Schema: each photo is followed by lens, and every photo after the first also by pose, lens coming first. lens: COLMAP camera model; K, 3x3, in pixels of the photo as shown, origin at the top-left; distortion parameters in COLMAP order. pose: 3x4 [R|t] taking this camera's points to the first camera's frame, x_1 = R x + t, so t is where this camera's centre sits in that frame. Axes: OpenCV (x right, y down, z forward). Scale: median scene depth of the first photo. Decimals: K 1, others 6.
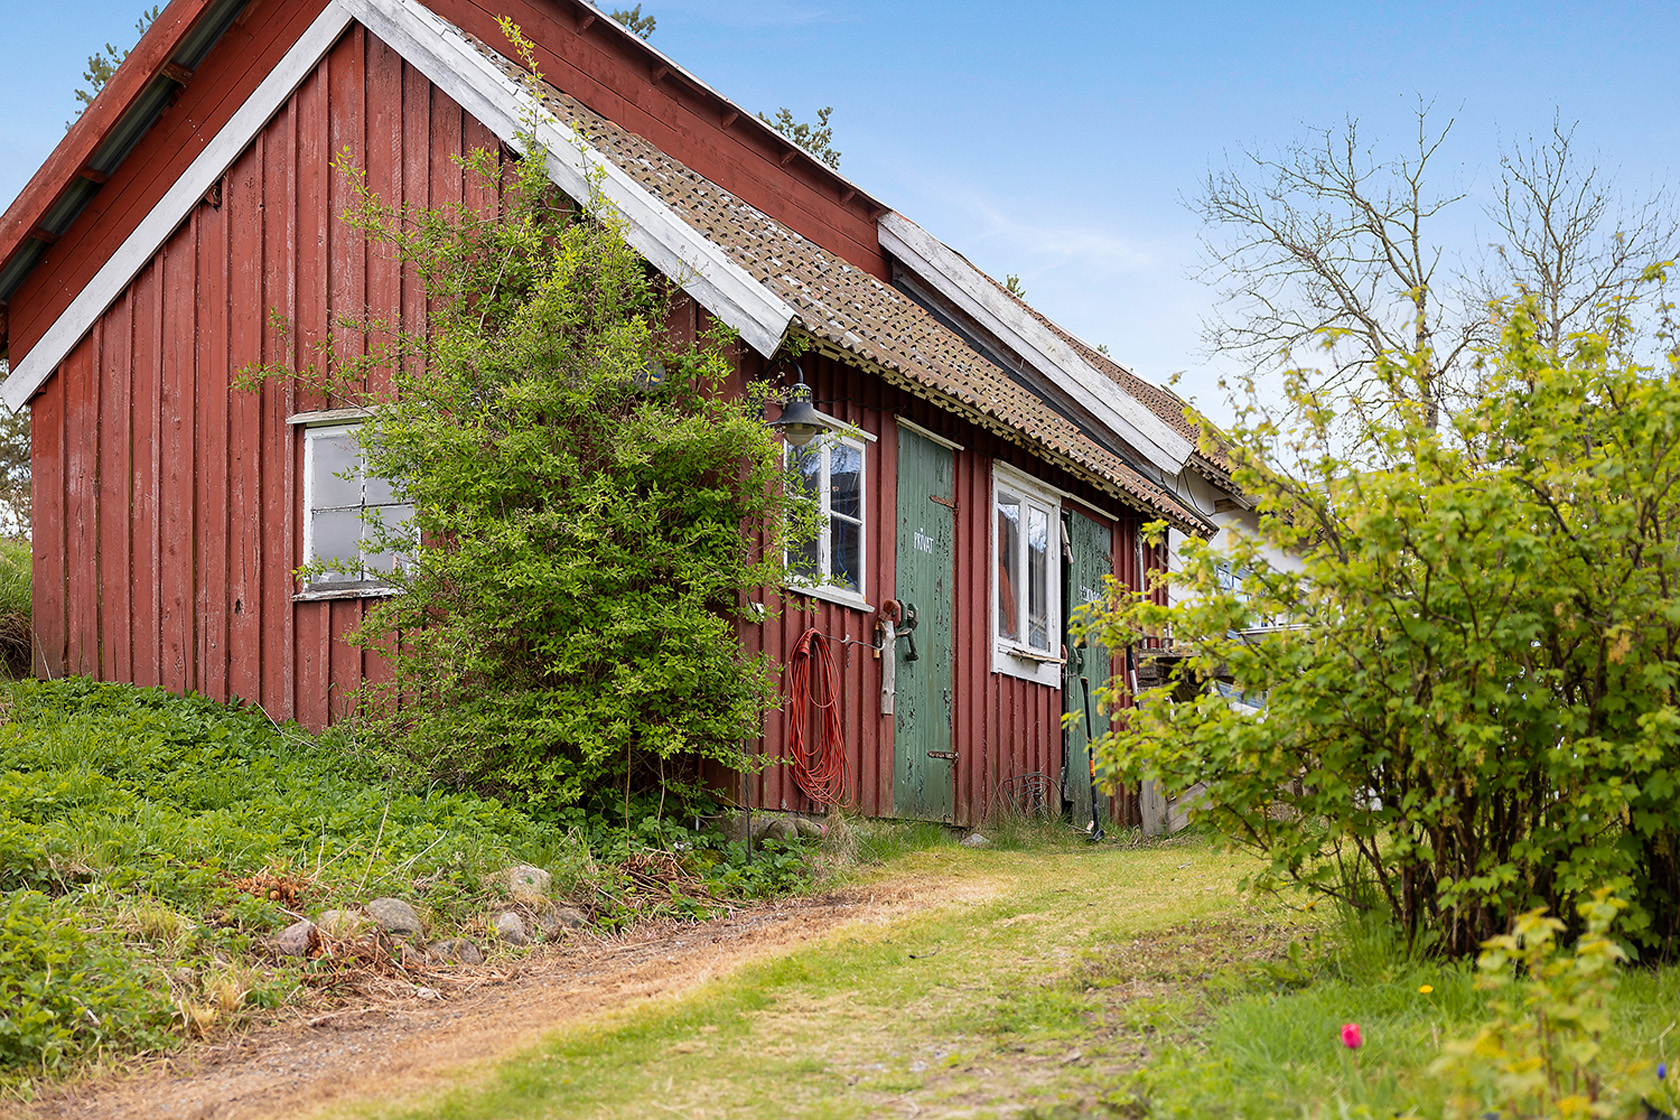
lens RADIAL K [[2476.6, 0, 840.0], [0, 2476.6, 560.0], [0, 0, 1]] dist [0.017034, 0.025043]
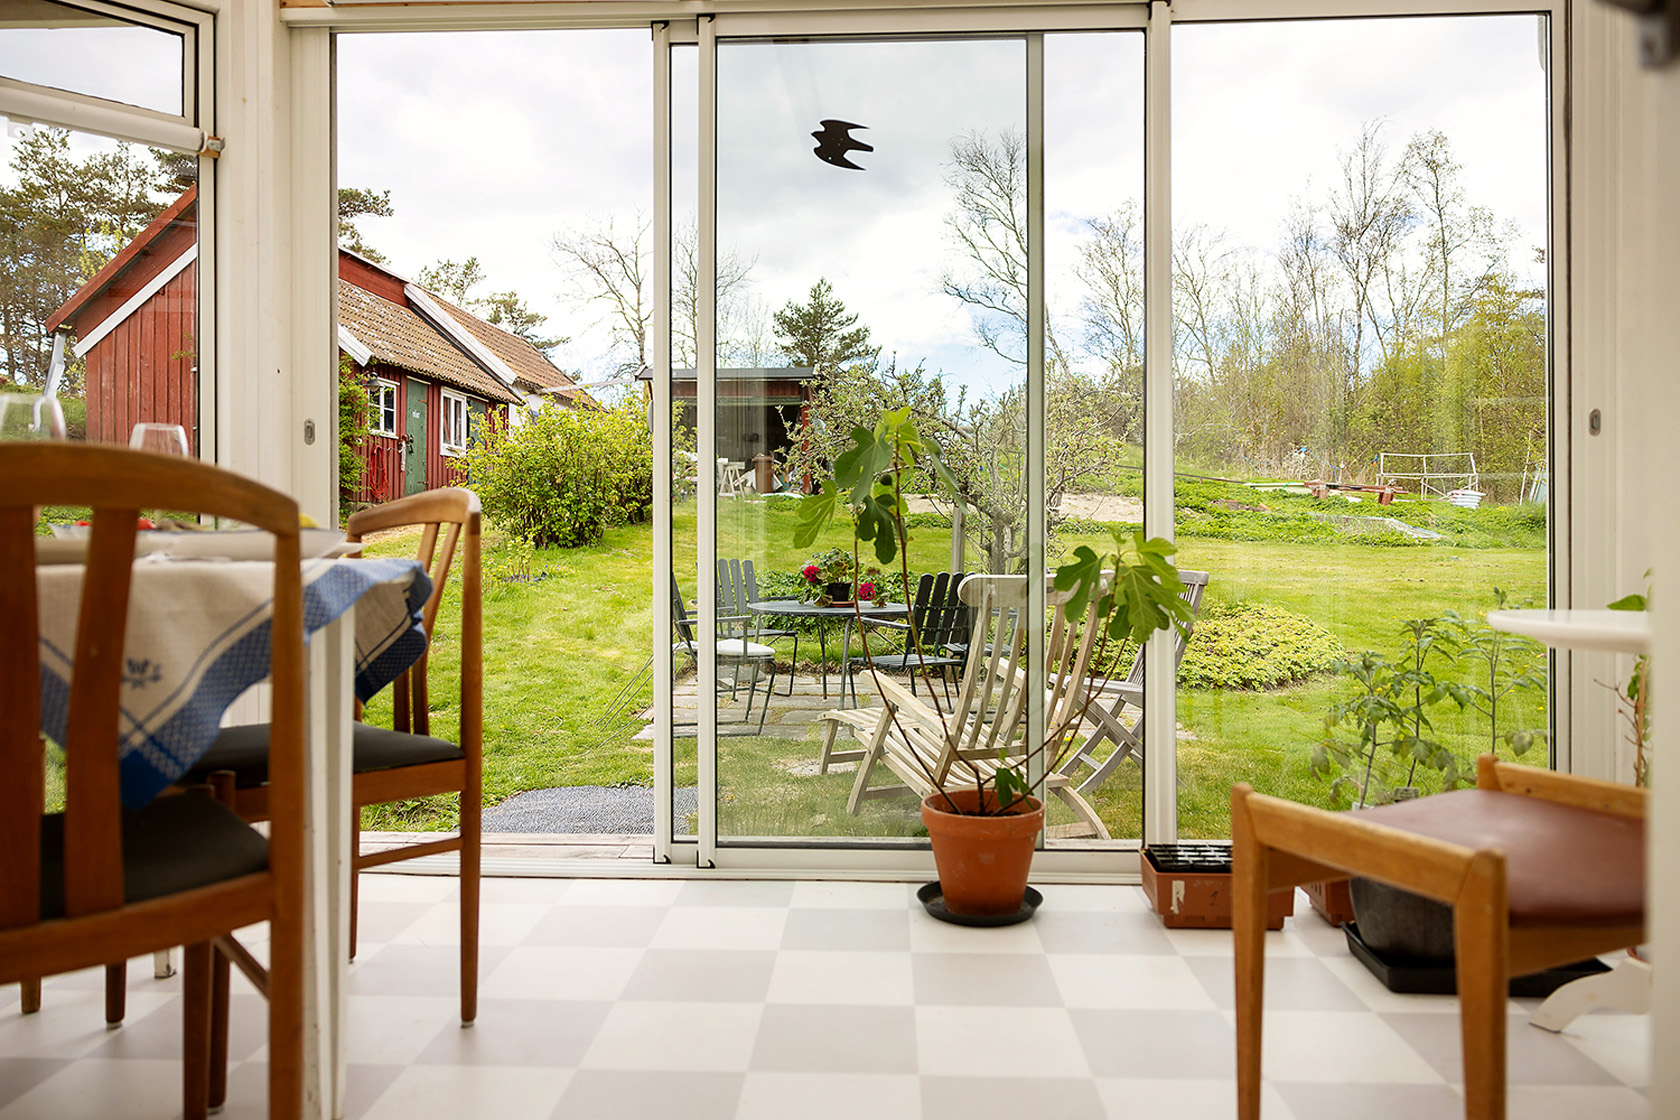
lens RADIAL K [[1186.7, 0, 837.2], [0, 1186.7, 524.6], [0, 0, 1]] dist [-0.007322, -0.003365]
pose [[0.937126, 0.006043, 0.348938, 0.010854], [-0.054381, 0.990165, 0.128900, -0.094292], [-0.344728, -0.139771, 0.928239, -0.605359]]
